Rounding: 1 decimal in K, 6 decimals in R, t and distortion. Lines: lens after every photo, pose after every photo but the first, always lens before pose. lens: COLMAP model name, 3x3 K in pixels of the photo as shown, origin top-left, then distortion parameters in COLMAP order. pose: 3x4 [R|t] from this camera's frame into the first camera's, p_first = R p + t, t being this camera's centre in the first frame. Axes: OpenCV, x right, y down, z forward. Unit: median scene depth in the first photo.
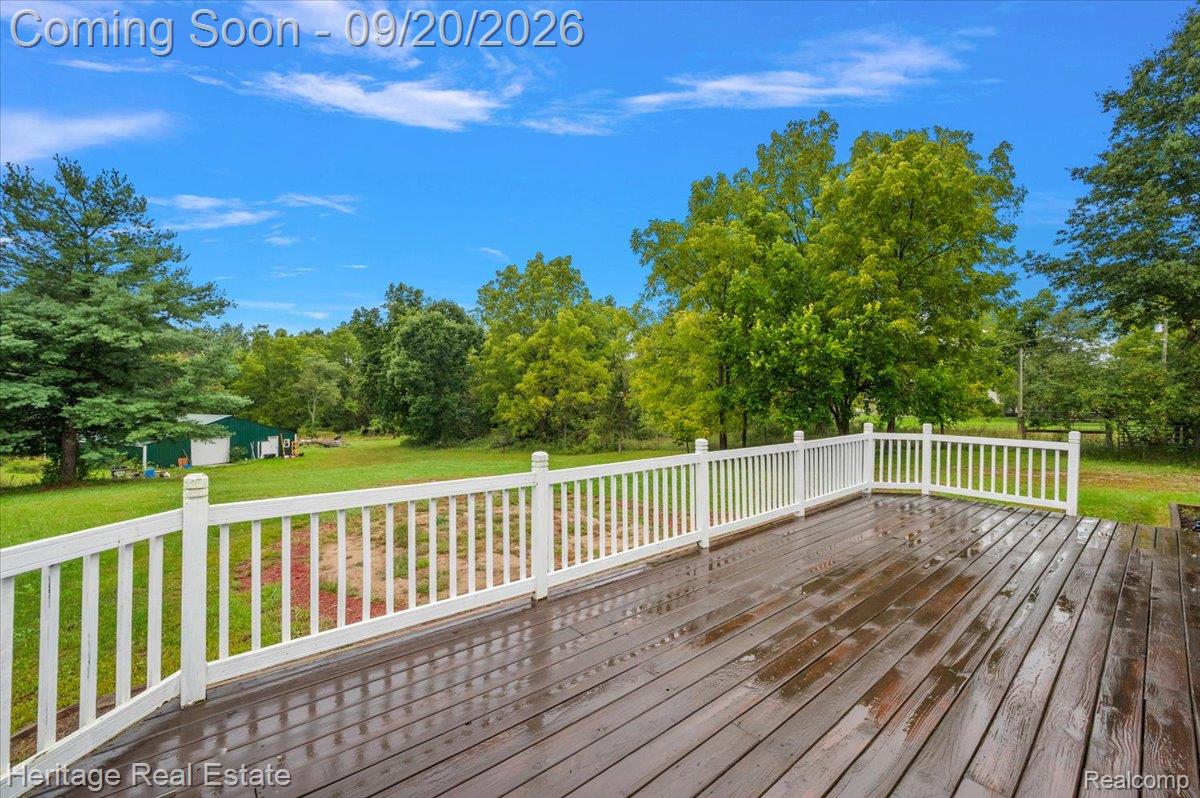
lens RADIAL K [[484.0, 0, 604.0], [0, 484.0, 394.8], [0, 0, 1]] dist [0.001877, -0.000508]
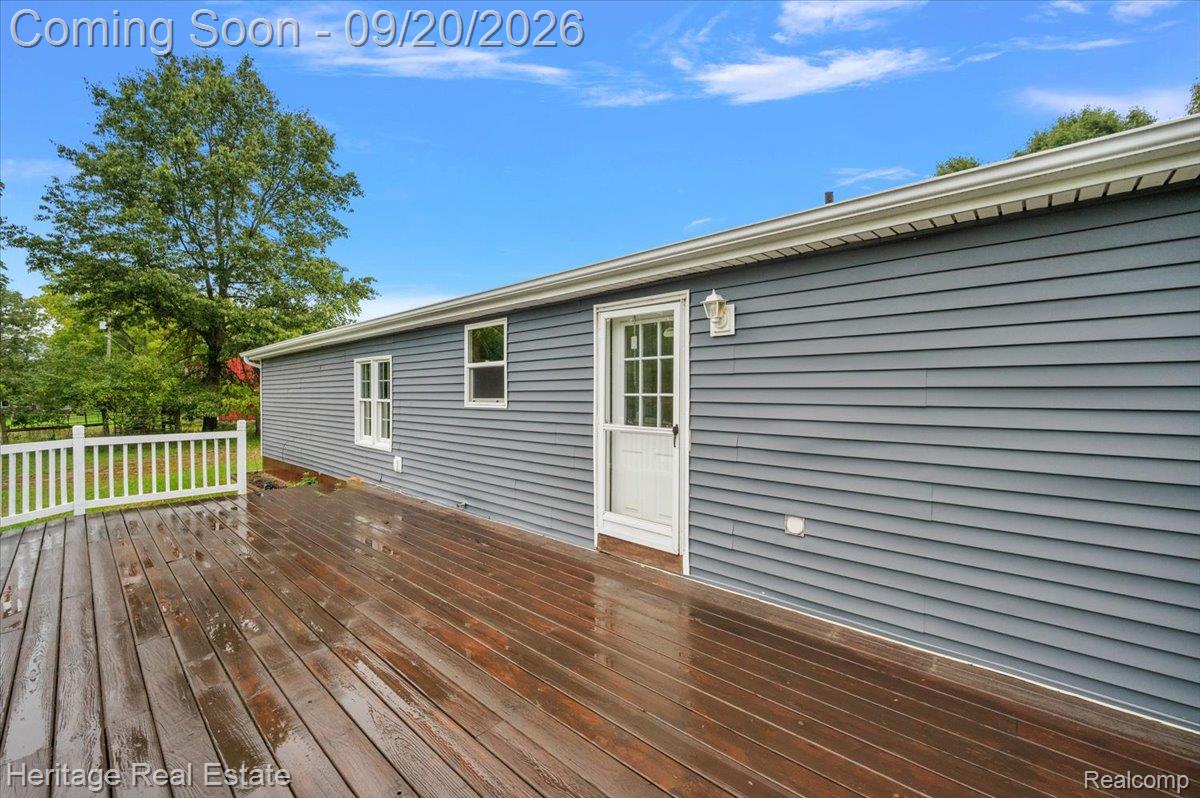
lens RADIAL K [[484.0, 0, 587.1], [0, 484.0, 394.9], [0, 0, 1]] dist [0.001877, -0.000508]
pose [[-0.103841, -0.018127, 0.994429, -0.060386], [0.002419, 0.999826, 0.018478, -0.000735], [-0.994591, 0.004325, -0.103779, 0.076922]]
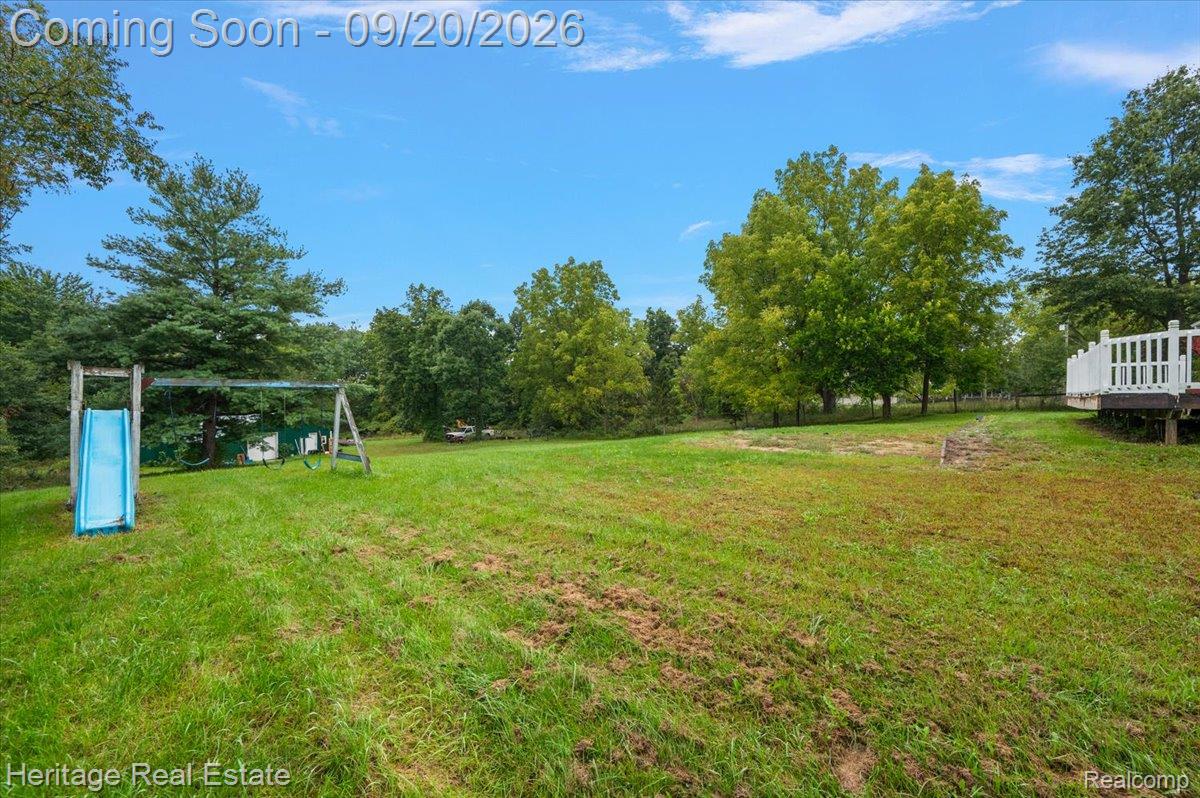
lens RADIAL K [[484.0, 0, 602.9], [0, 484.0, 407.2], [0, 0, 1]] dist [0.001877, -0.000508]
pose [[0.988904, -0.022263, 0.146877, -0.450293], [0.020165, 0.999672, 0.015763, 0.054045], [-0.147180, -0.012626, 0.989029, -0.174941]]
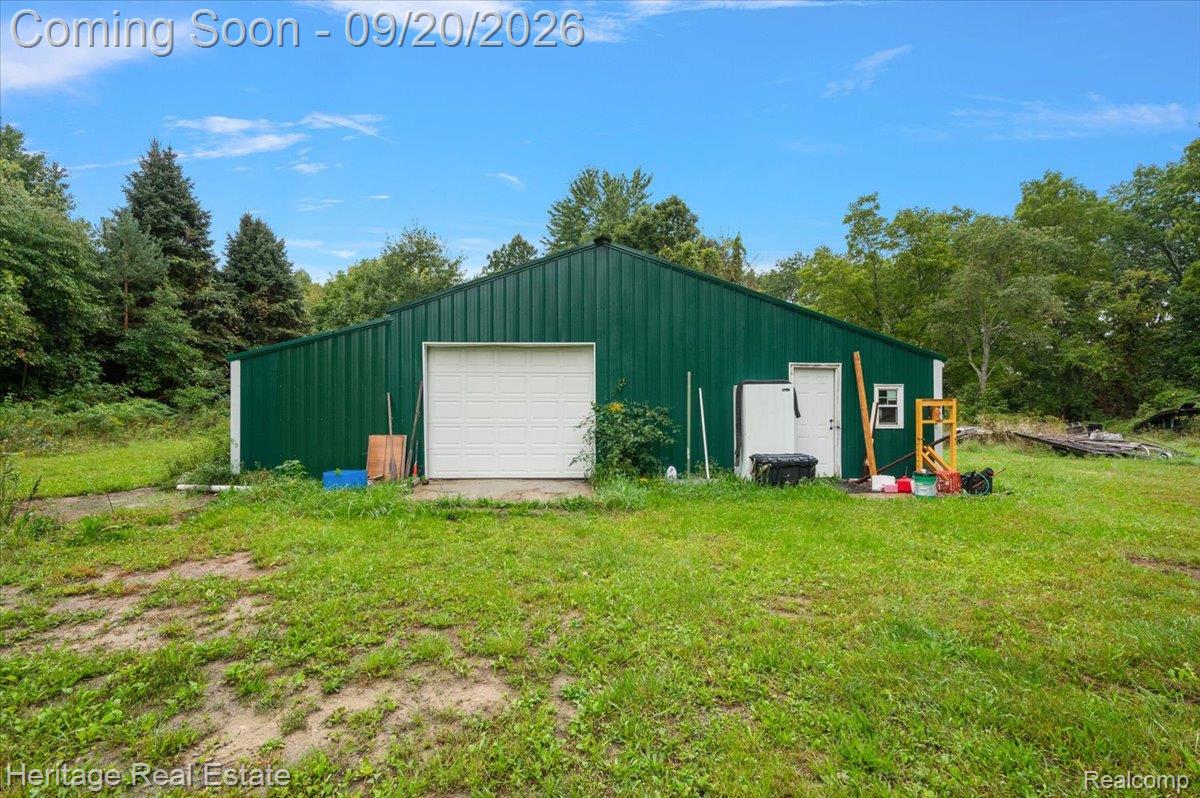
lens RADIAL K [[484.0, 0, 602.4], [0, 484.0, 402.7], [0, 0, 1]] dist [0.001877, -0.000508]
pose [[0.388485, -0.007959, -0.921420, -1.060522], [0.007774, 0.999955, -0.005359, 0.196443], [0.921422, -0.005081, 0.388530, 1.662594]]
